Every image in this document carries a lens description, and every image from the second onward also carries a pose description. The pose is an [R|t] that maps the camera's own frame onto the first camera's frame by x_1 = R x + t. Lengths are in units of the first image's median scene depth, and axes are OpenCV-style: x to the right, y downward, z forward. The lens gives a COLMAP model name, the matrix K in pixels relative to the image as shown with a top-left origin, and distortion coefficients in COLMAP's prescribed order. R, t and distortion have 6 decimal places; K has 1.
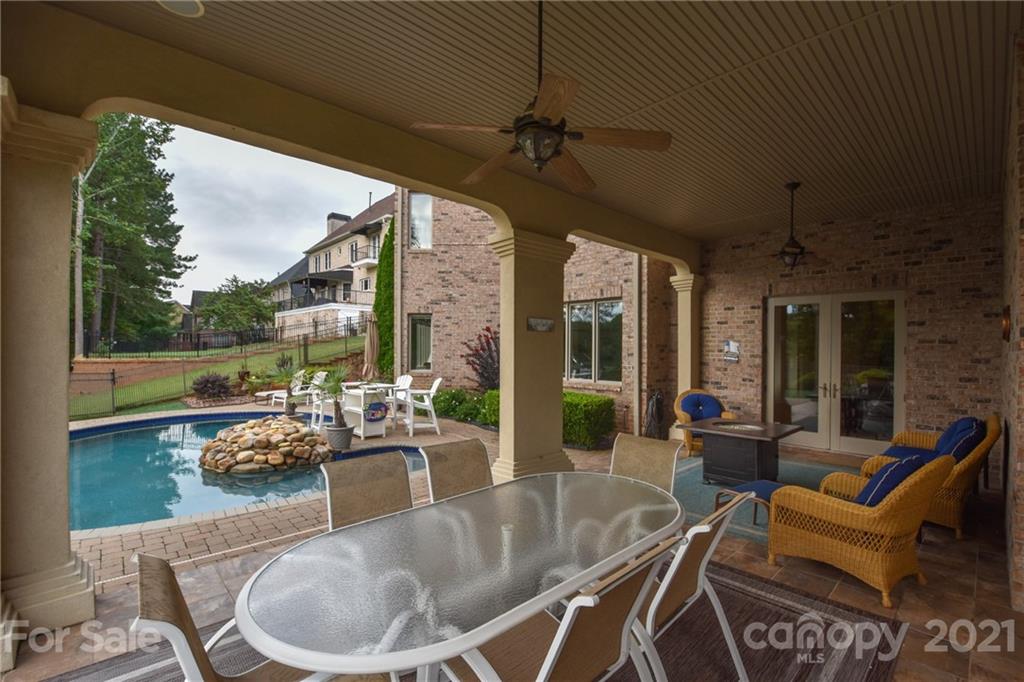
lens RADIAL K [[456.9, 0, 518.5], [0, 456.9, 346.0], [0, 0, 1]] dist [-0.004209, -0.002574]
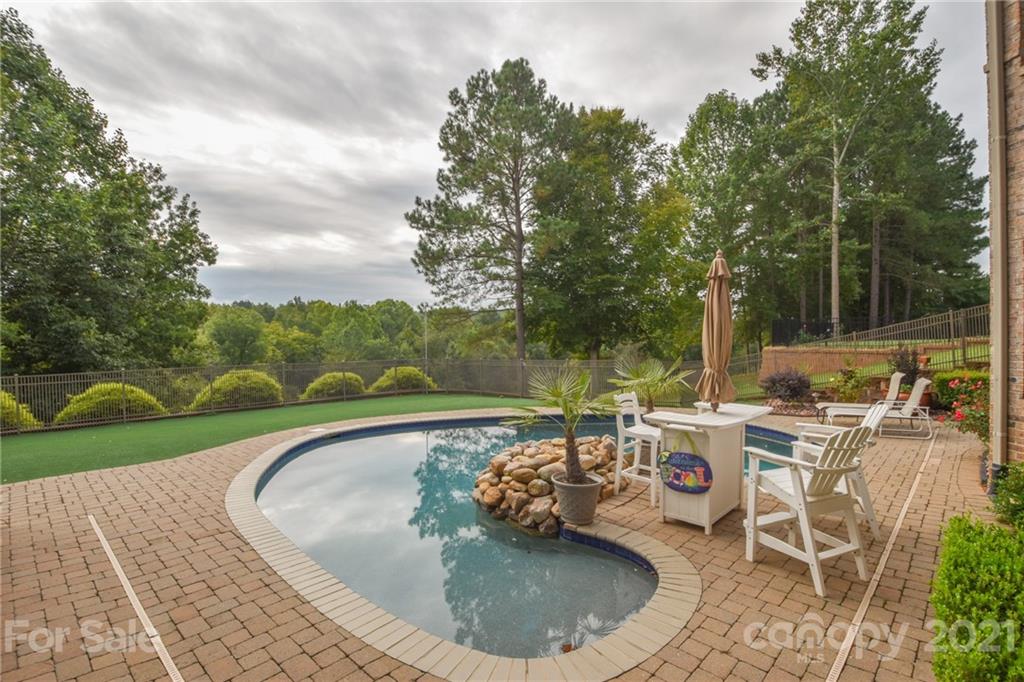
lens RADIAL K [[502.1, 0, 512.2], [0, 502.1, 335.1], [0, 0, 1]] dist [0.000023, -0.001224]
pose [[0.081665, -0.001029, -0.996659, 0.182683], [0.004072, 0.999991, -0.000698, 0.002624], [0.996651, -0.004001, 0.081669, 0.759965]]
